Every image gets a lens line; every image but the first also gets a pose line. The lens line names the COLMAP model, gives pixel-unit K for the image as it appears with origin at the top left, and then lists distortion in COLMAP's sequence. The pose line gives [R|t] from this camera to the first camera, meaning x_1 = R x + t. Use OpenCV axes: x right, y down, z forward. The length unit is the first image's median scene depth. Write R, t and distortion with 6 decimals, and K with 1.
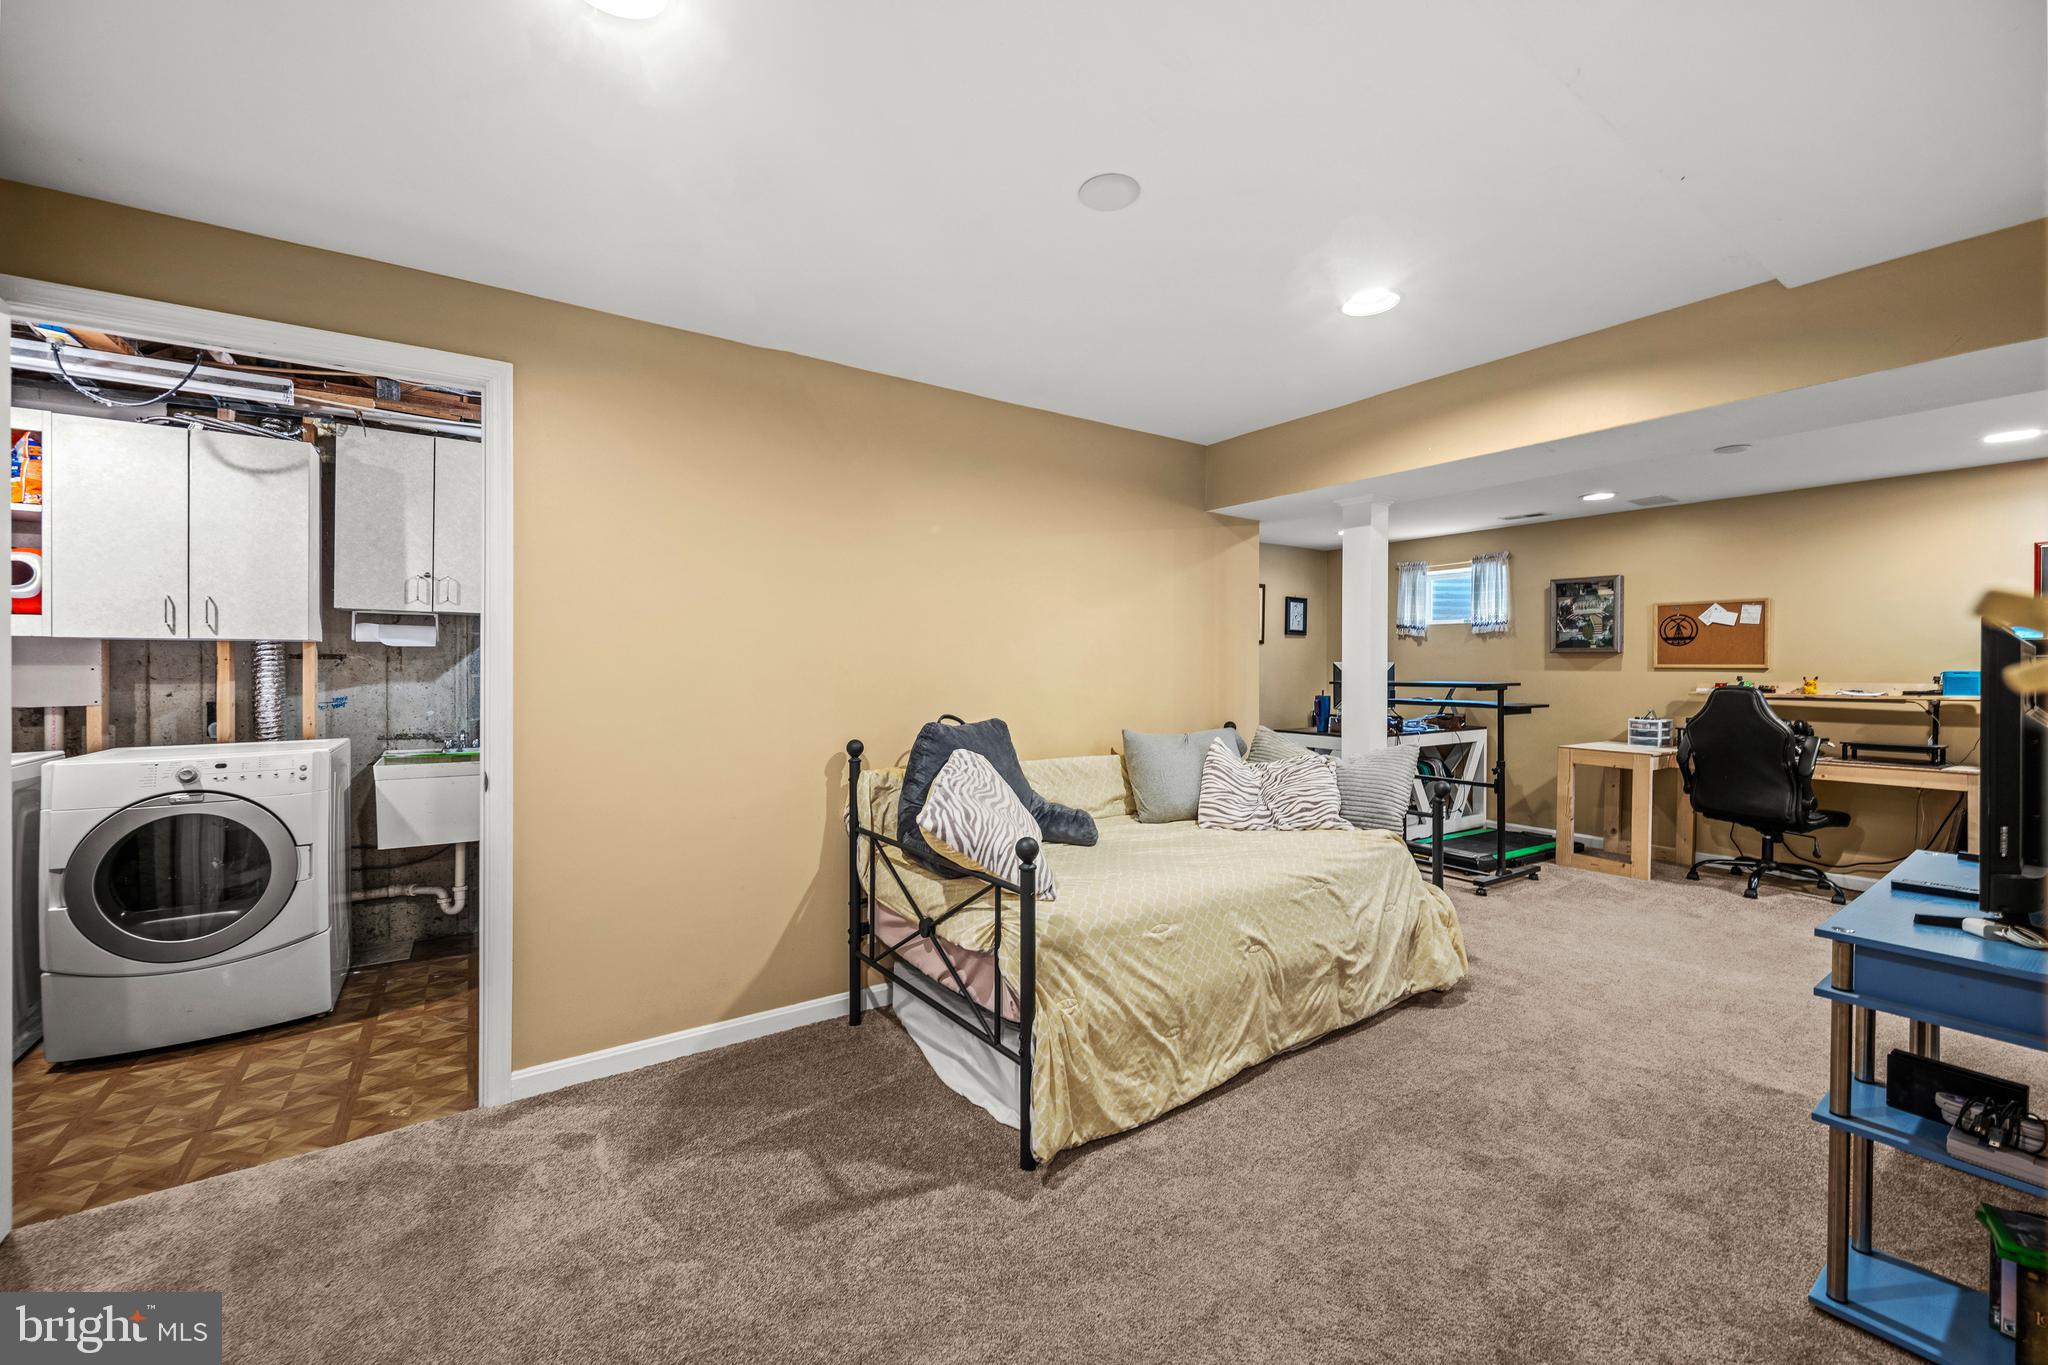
lens RADIAL K [[815.7, 0, 1019.0], [0, 815.7, 674.2], [0, 0, 1]] dist [0.001500, -0.000585]
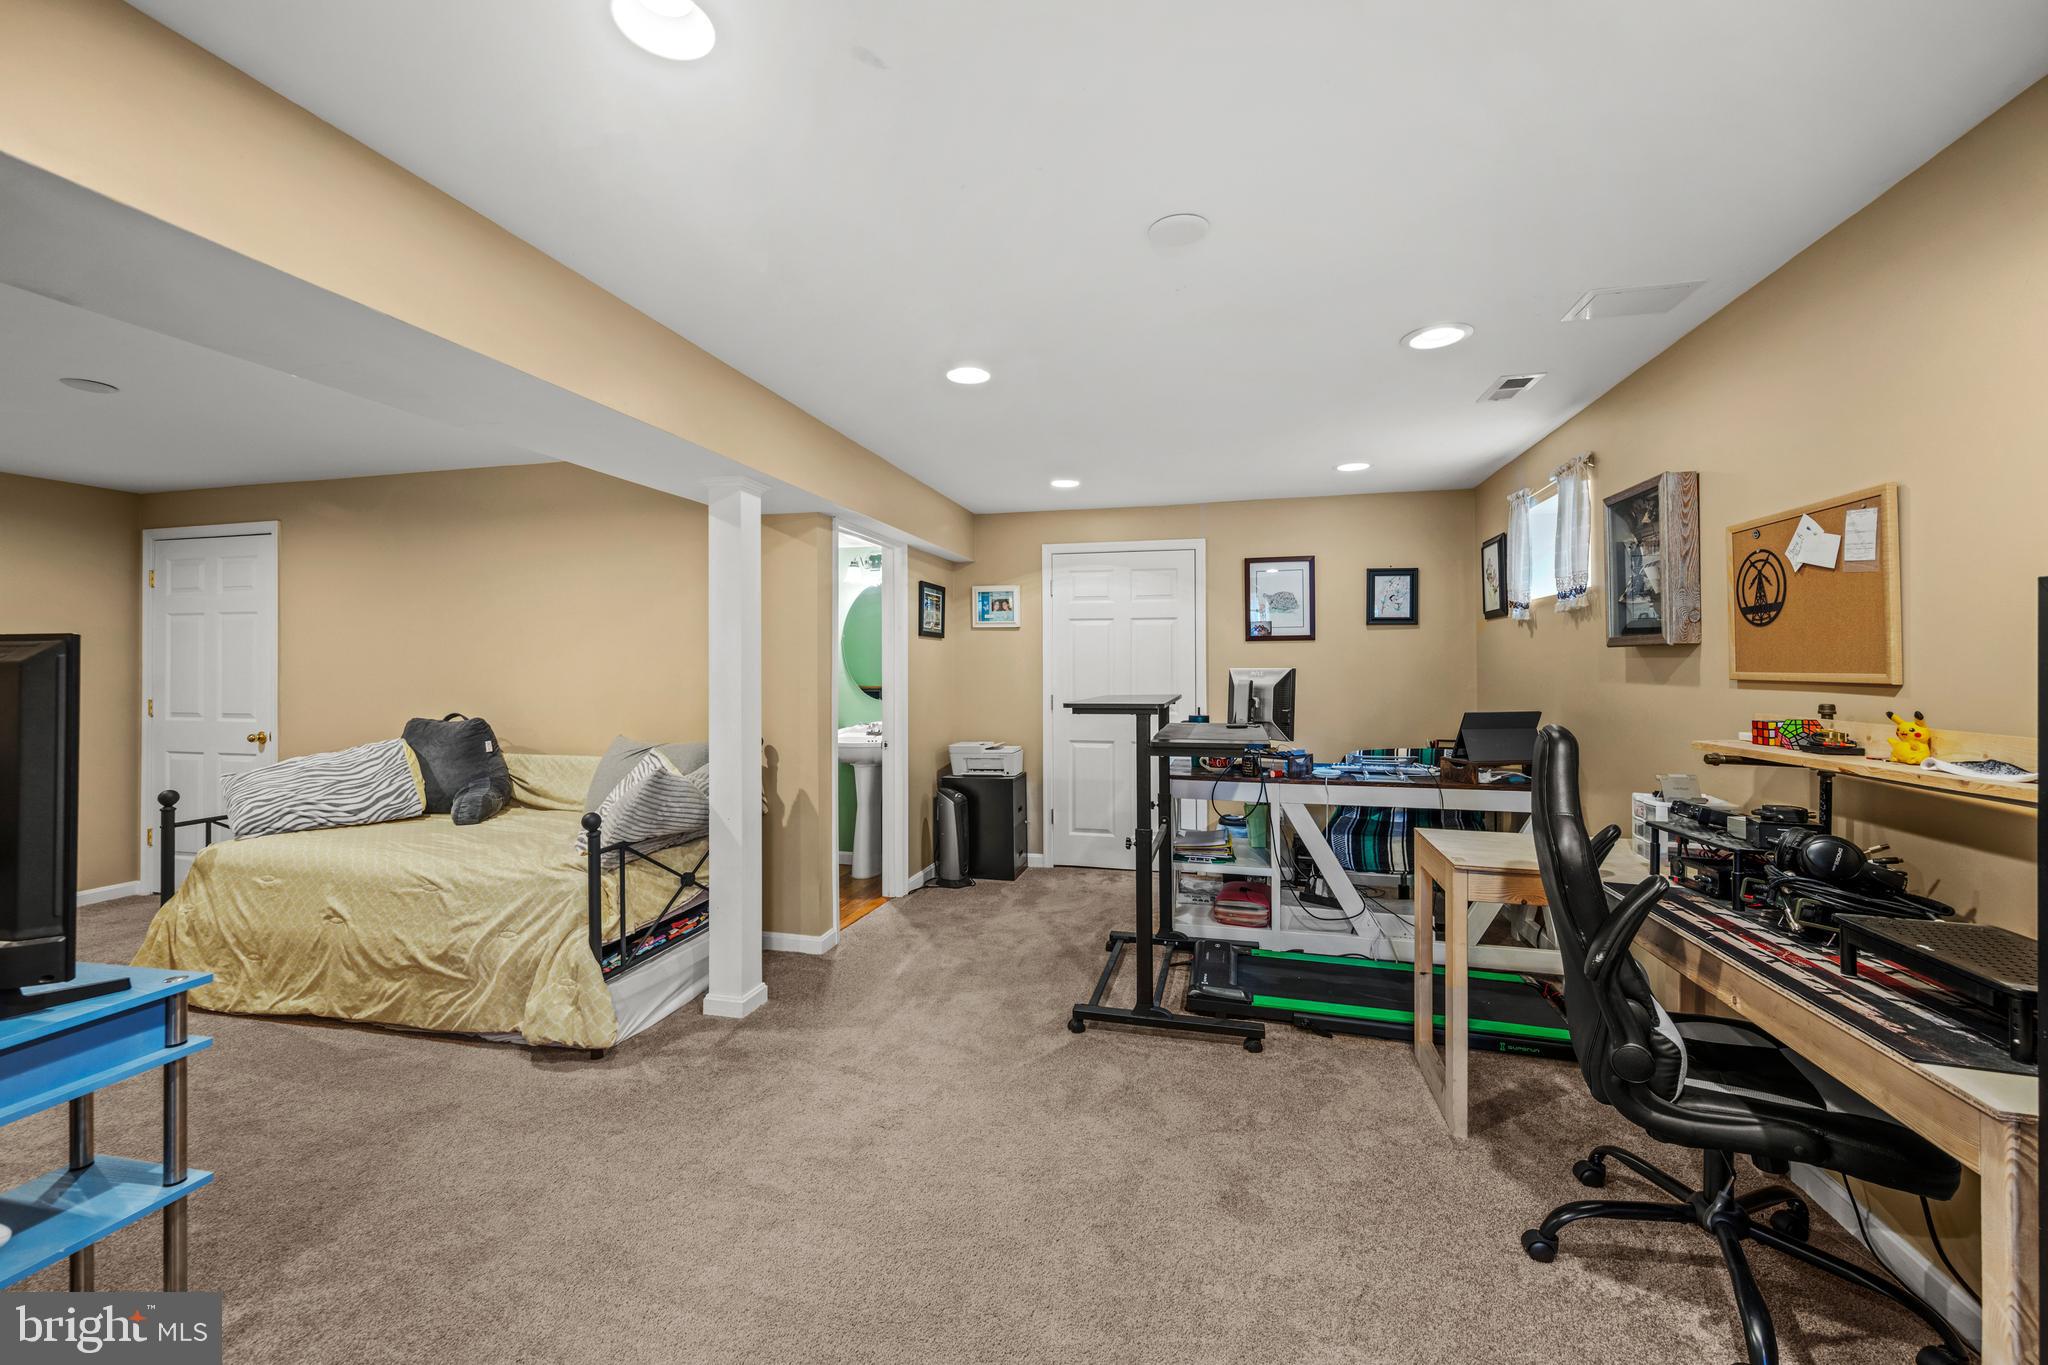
lens RADIAL K [[815.7, 0, 1018.5], [0, 815.7, 670.3], [0, 0, 1]] dist [0.001500, -0.000585]
pose [[0.665772, -0.001641, -0.746153, 1.109616], [-0.002775, 0.999985, -0.004675, -0.012427], [0.746150, 0.005183, 0.665758, 0.578286]]
